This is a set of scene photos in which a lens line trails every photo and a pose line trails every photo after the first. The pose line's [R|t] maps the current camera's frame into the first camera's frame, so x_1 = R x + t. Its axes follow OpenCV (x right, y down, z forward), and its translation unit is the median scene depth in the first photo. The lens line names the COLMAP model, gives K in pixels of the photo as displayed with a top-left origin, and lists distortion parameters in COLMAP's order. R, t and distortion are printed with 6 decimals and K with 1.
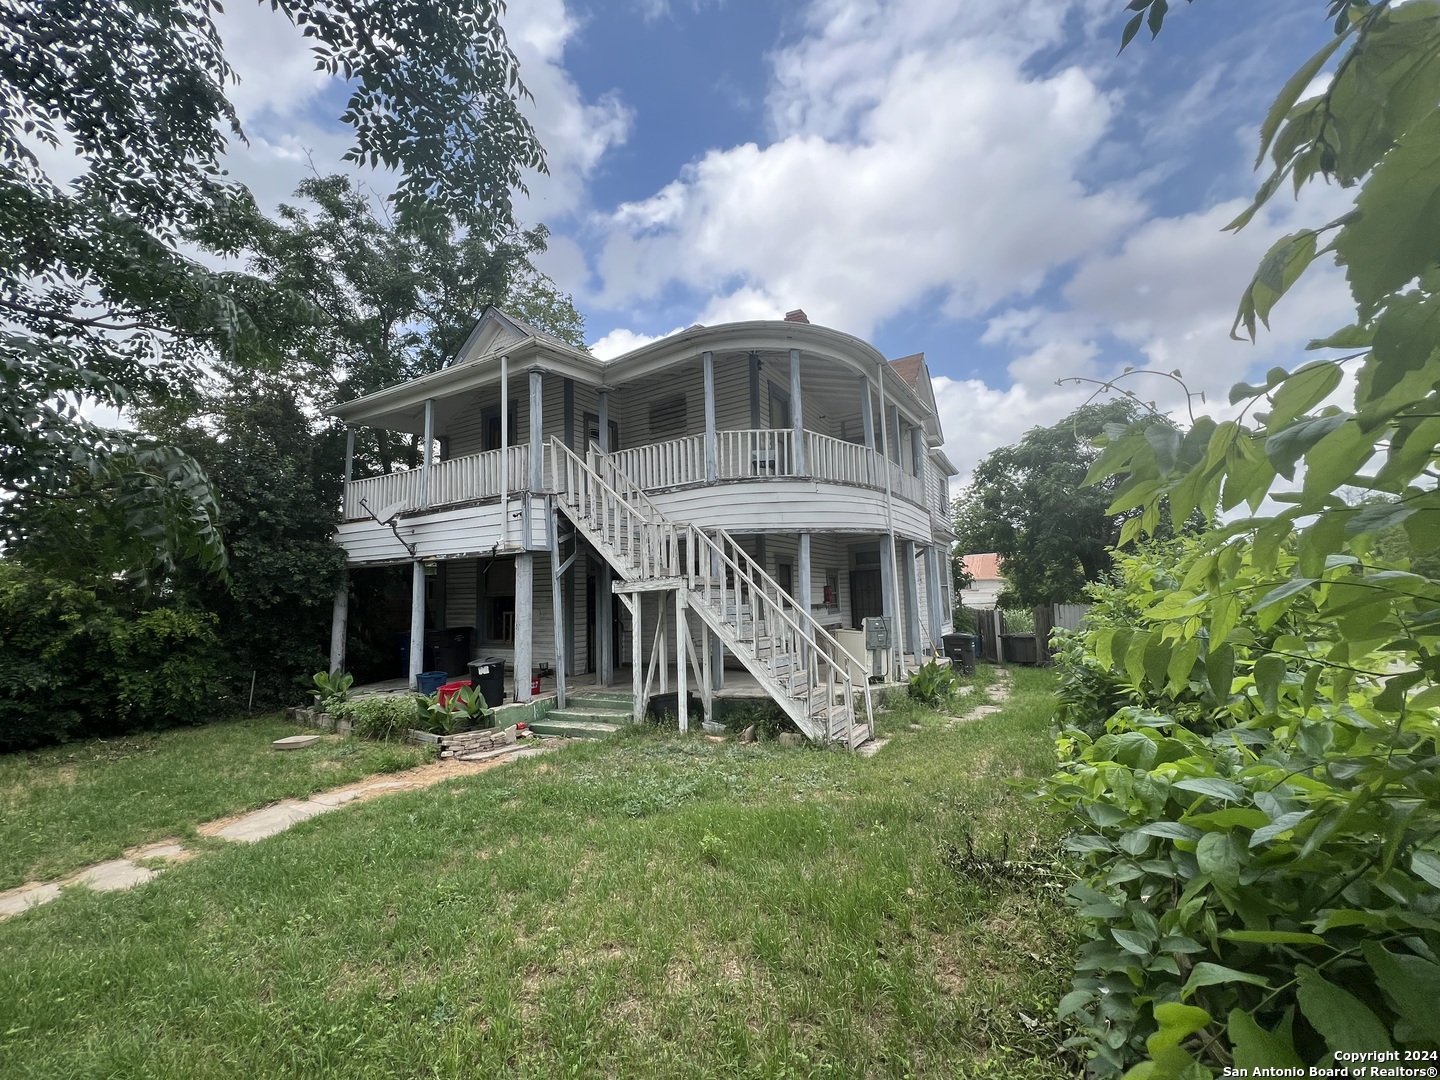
lens RADIAL K [[576.7, 0, 718.1], [0, 576.7, 546.6], [0, 0, 1]] dist [-0.000233, -0.000095]
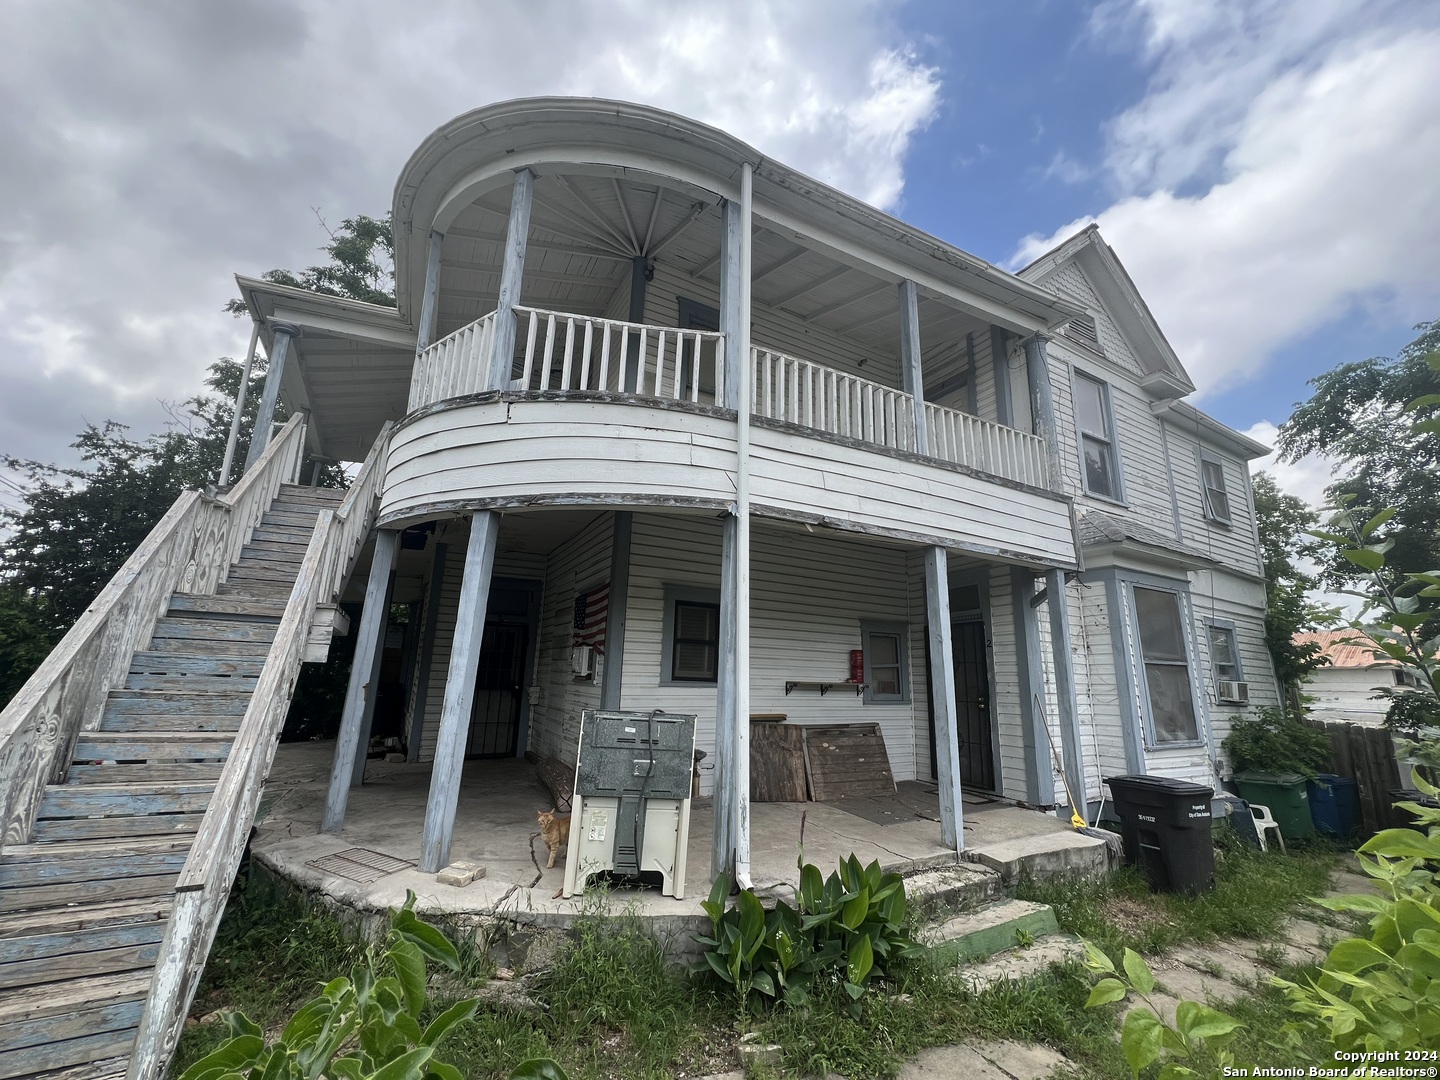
lens RADIAL K [[576.7, 0, 718.1], [0, 576.7, 546.6], [0, 0, 1]] dist [-0.000233, -0.000095]
pose [[0.858460, -0.057526, -0.509643, 0.539885], [-0.007738, 0.992124, -0.125020, 0.061075], [0.512821, 0.111269, 0.851254, 0.691499]]
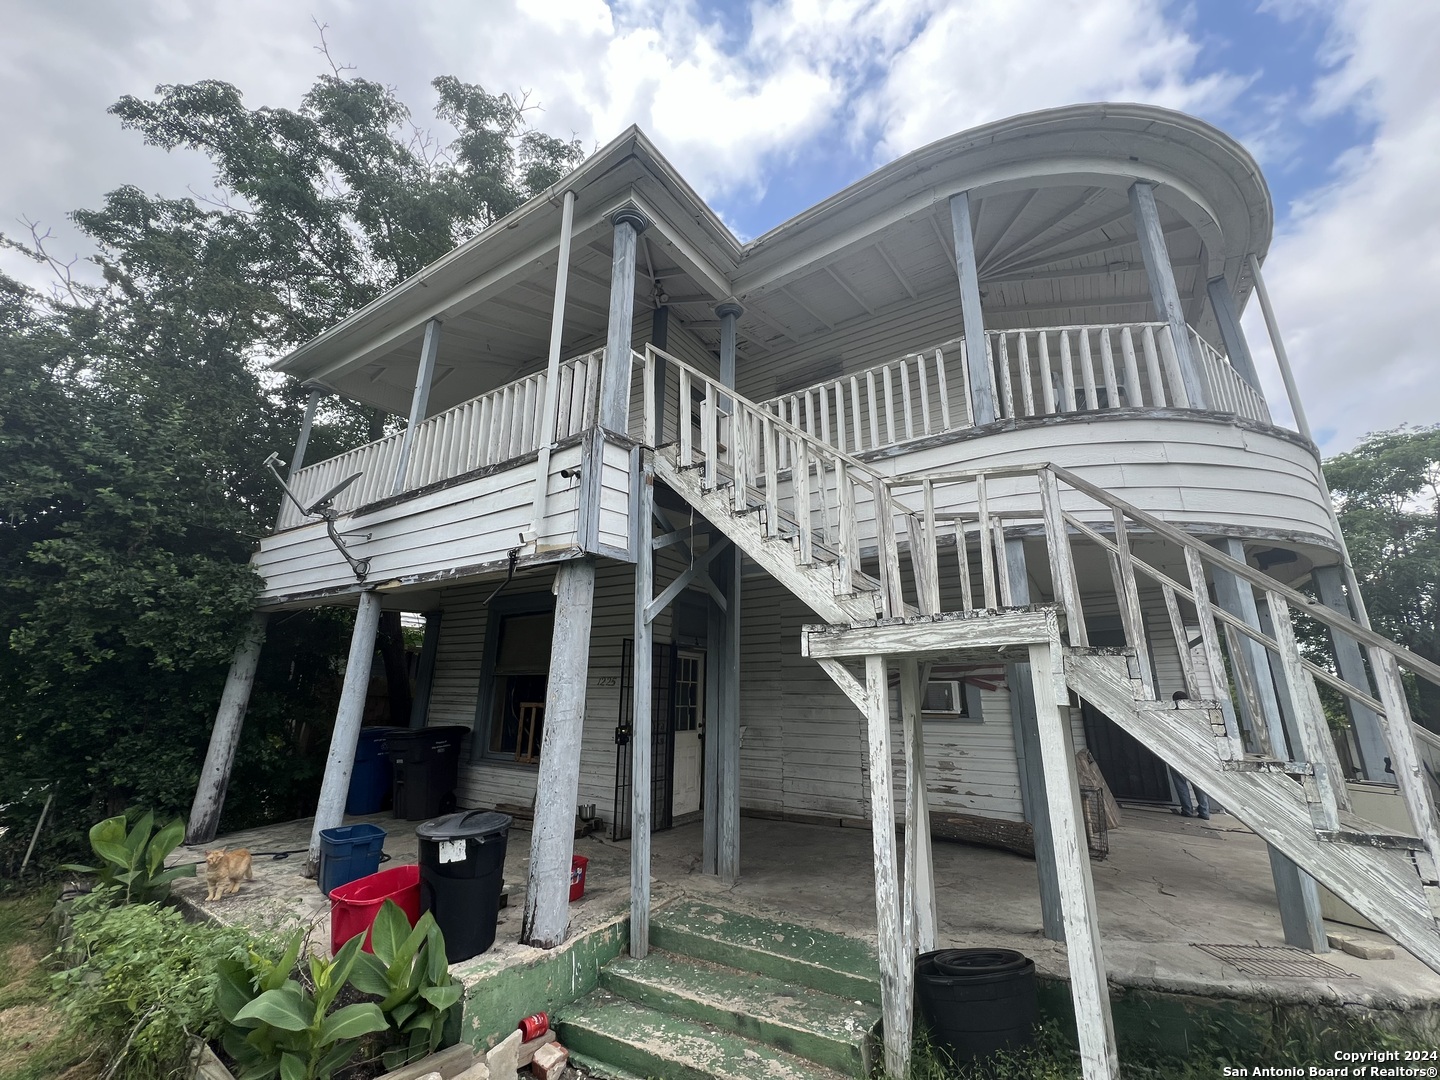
lens RADIAL K [[576.7, 0, 718.1], [0, 576.7, 546.6], [0, 0, 1]] dist [-0.000233, -0.000095]
pose [[0.997886, 0.029337, -0.057992, -0.198339], [-0.039025, 0.984022, -0.173717, 0.069594], [0.051969, 0.175613, 0.983087, 0.553179]]
